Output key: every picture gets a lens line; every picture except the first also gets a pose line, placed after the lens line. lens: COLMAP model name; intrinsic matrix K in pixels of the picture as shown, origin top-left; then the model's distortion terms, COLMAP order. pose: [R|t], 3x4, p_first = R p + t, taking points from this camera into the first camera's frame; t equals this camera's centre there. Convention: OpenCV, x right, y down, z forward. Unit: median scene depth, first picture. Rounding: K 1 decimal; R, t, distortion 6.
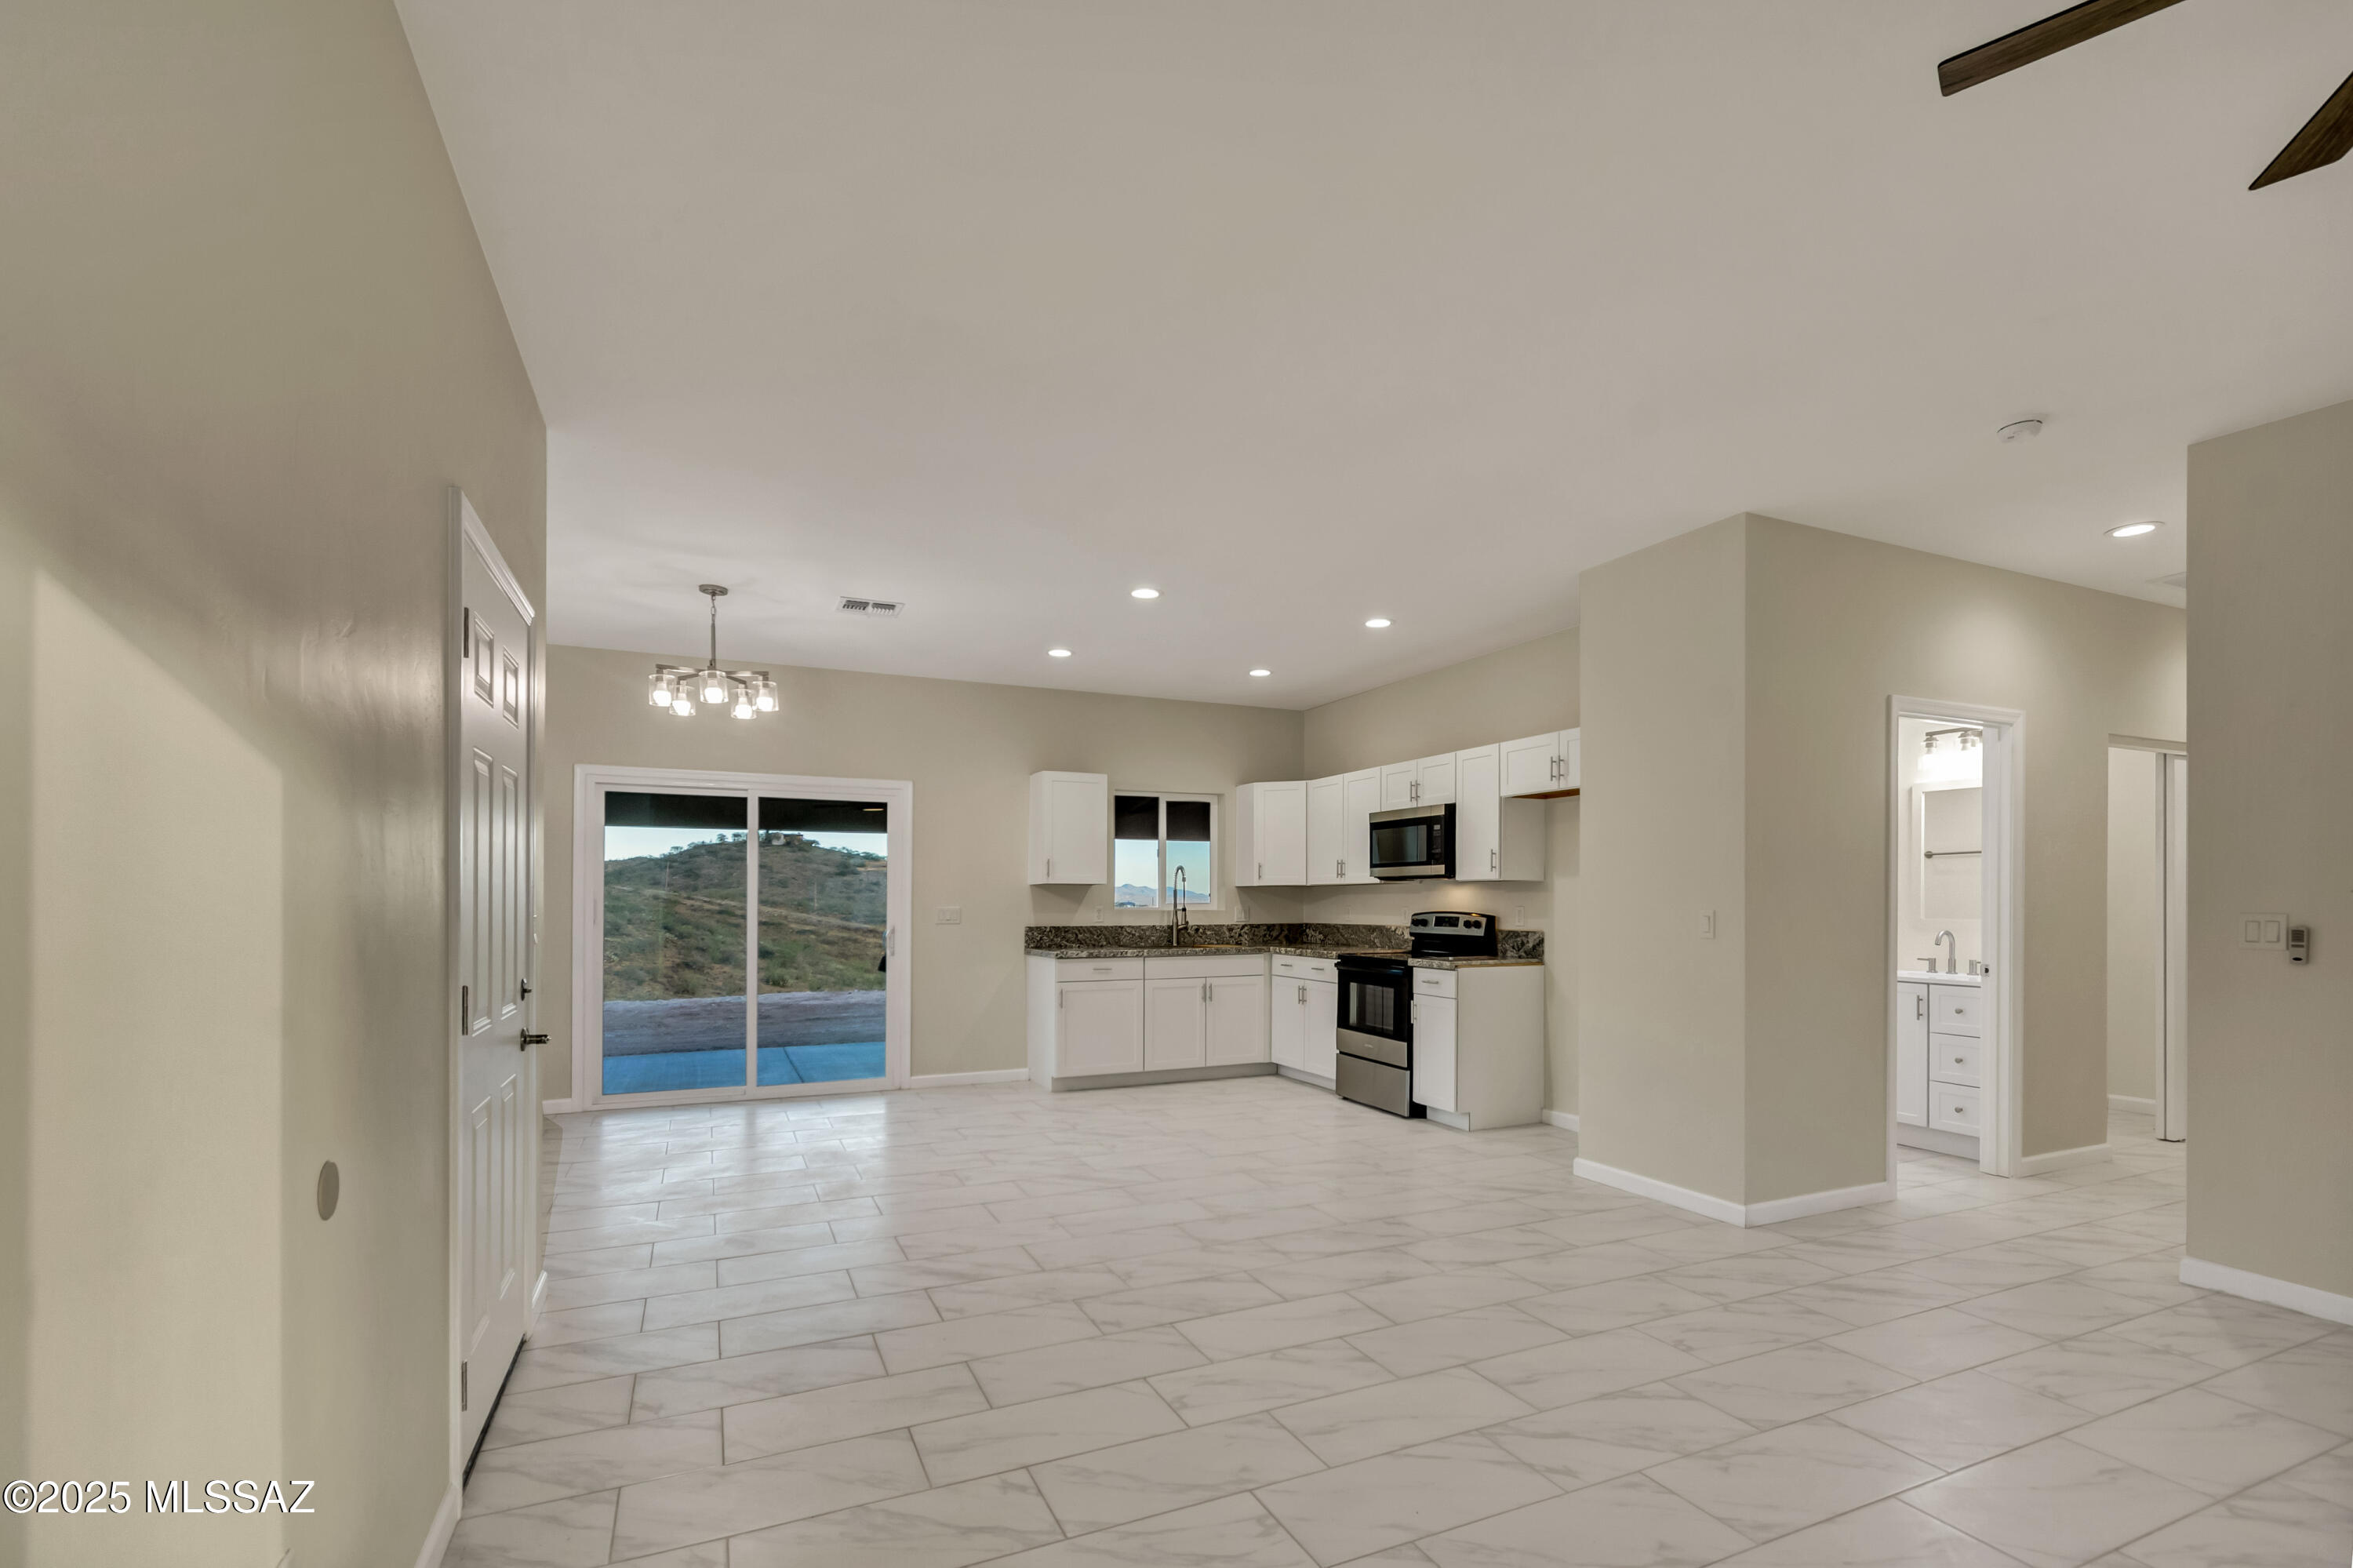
lens RADIAL K [[1060.6, 0, 1243.9], [0, 1060.6, 895.5], [0, 0, 1]] dist [0.008053, -0.003674]
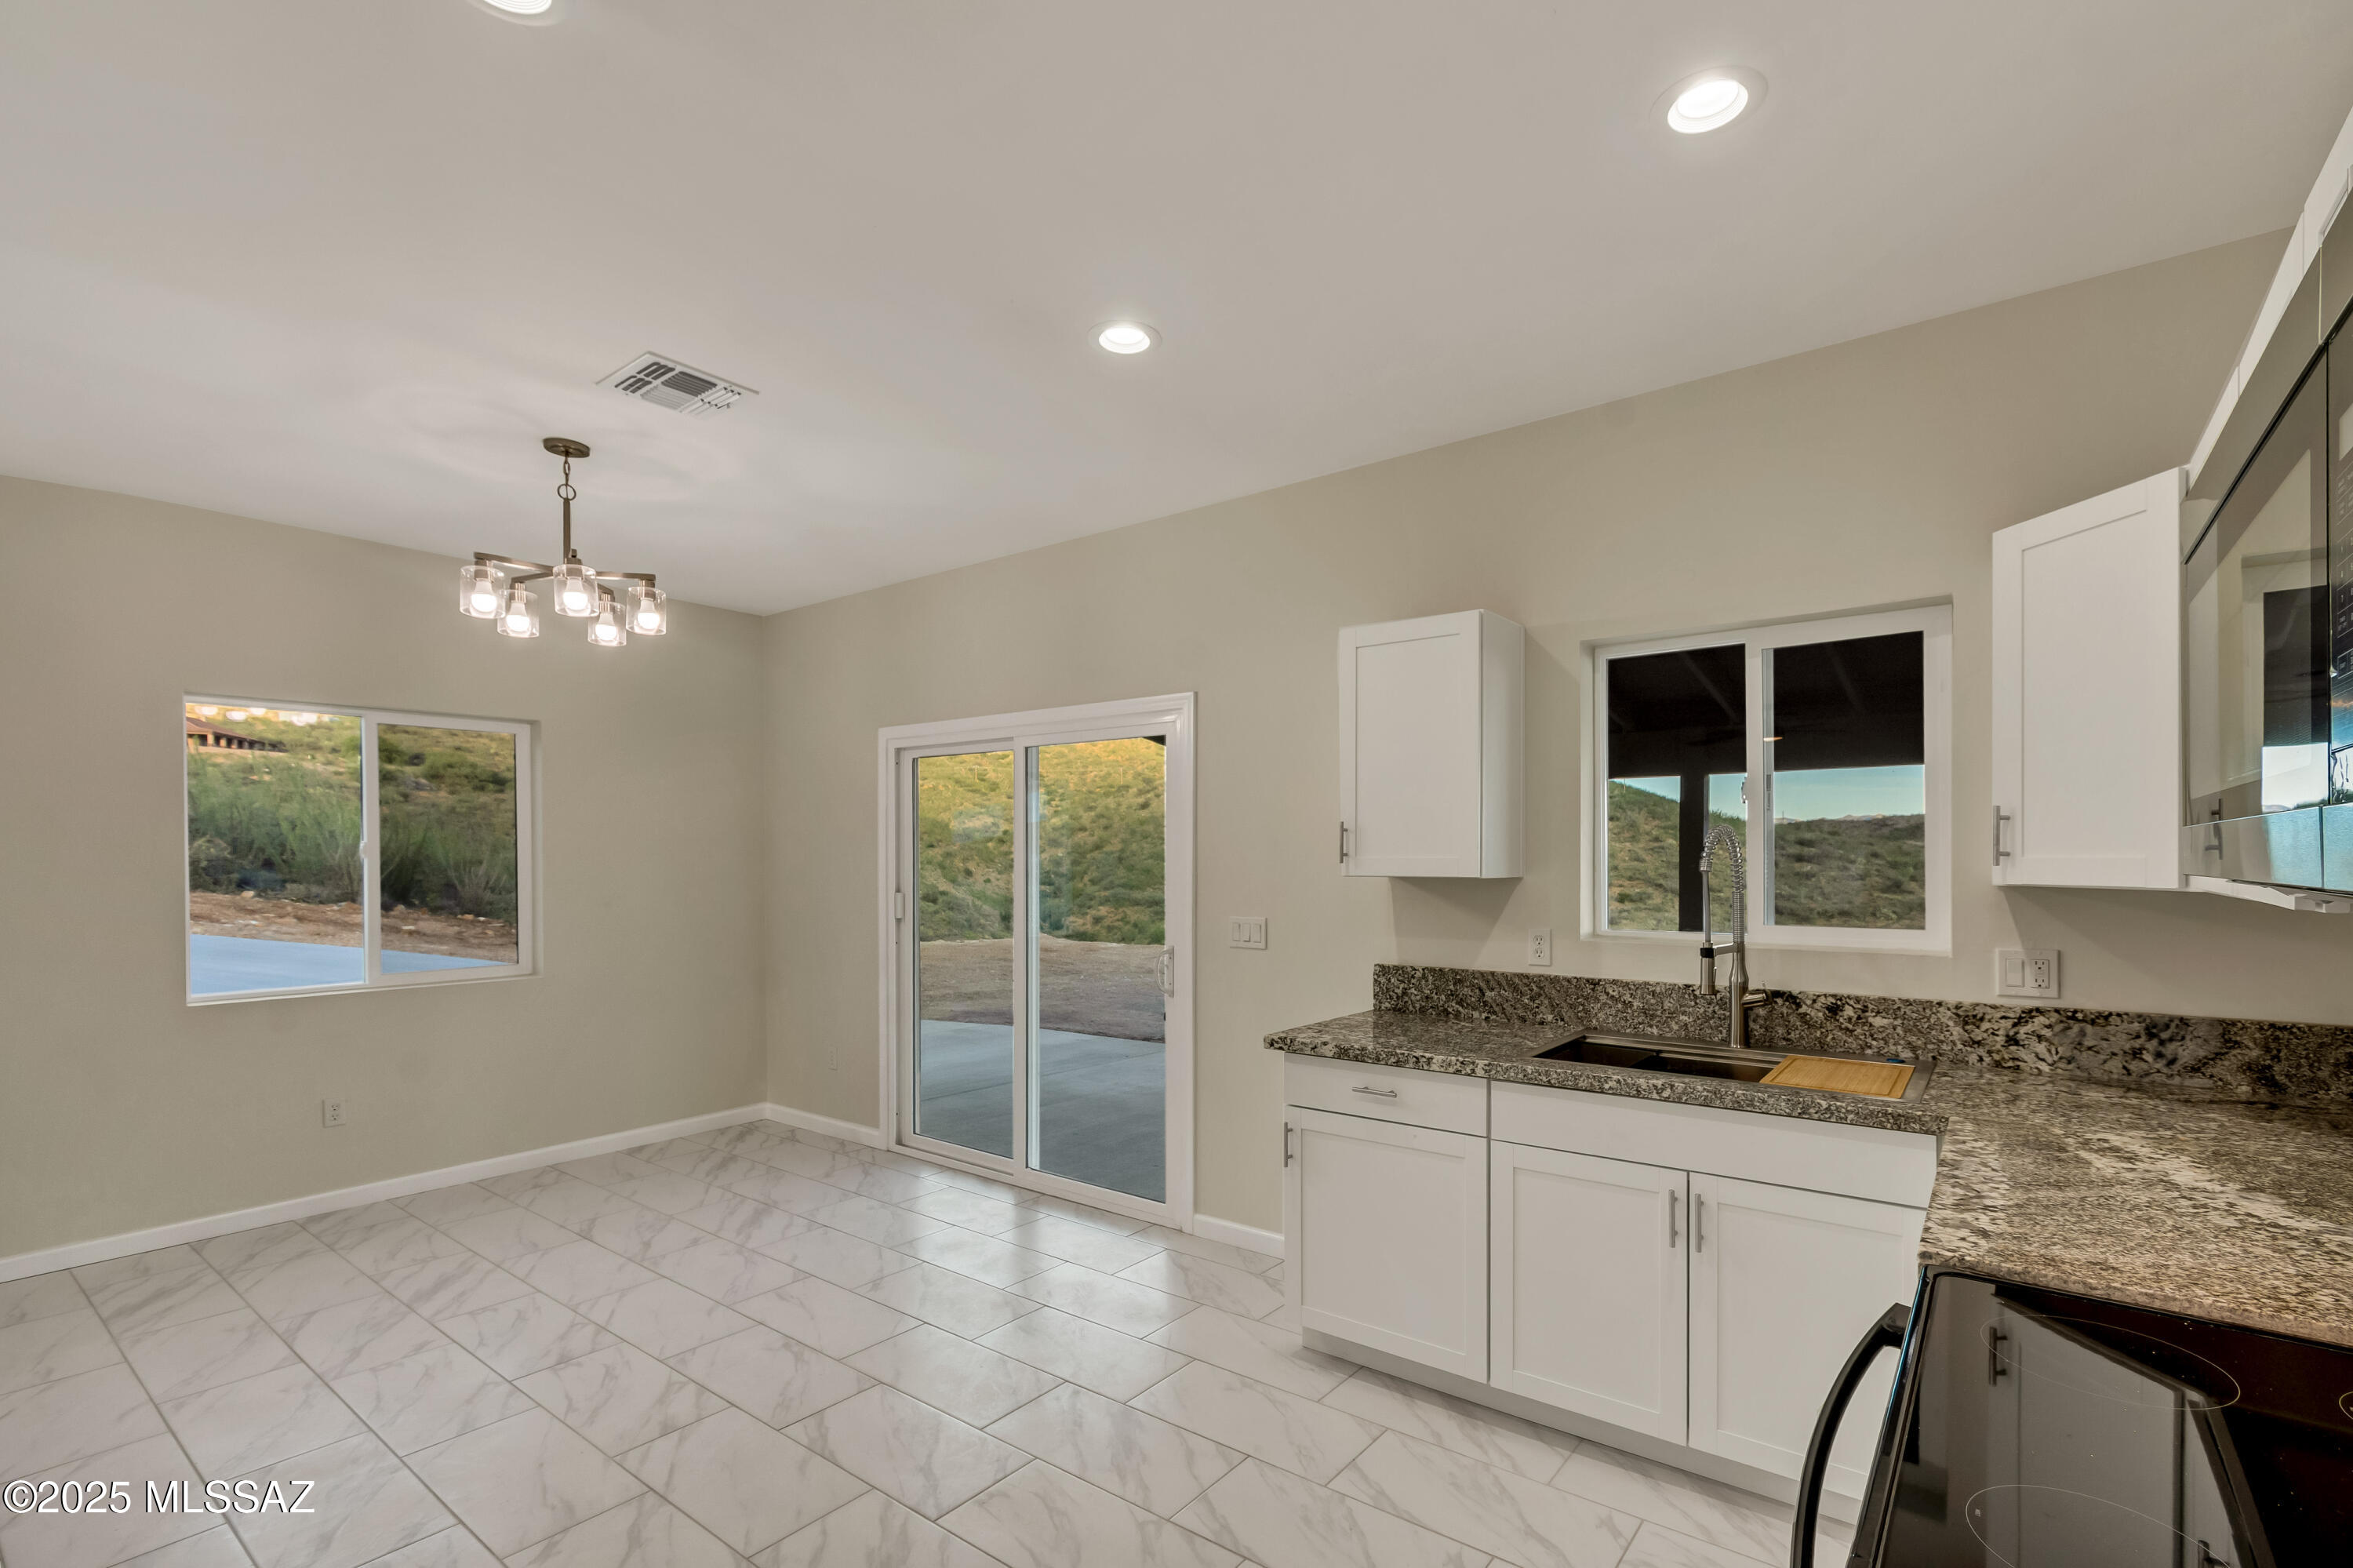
lens RADIAL K [[1060.6, 0, 1202.5], [0, 1060.6, 866.2], [0, 0, 1]] dist [0.008053, -0.003674]
pose [[0.436005, 0.007258, -0.899915, 0.214297], [0.005105, 0.999931, 0.010538, -0.022454], [0.899930, -0.009189, 0.435938, 0.815992]]
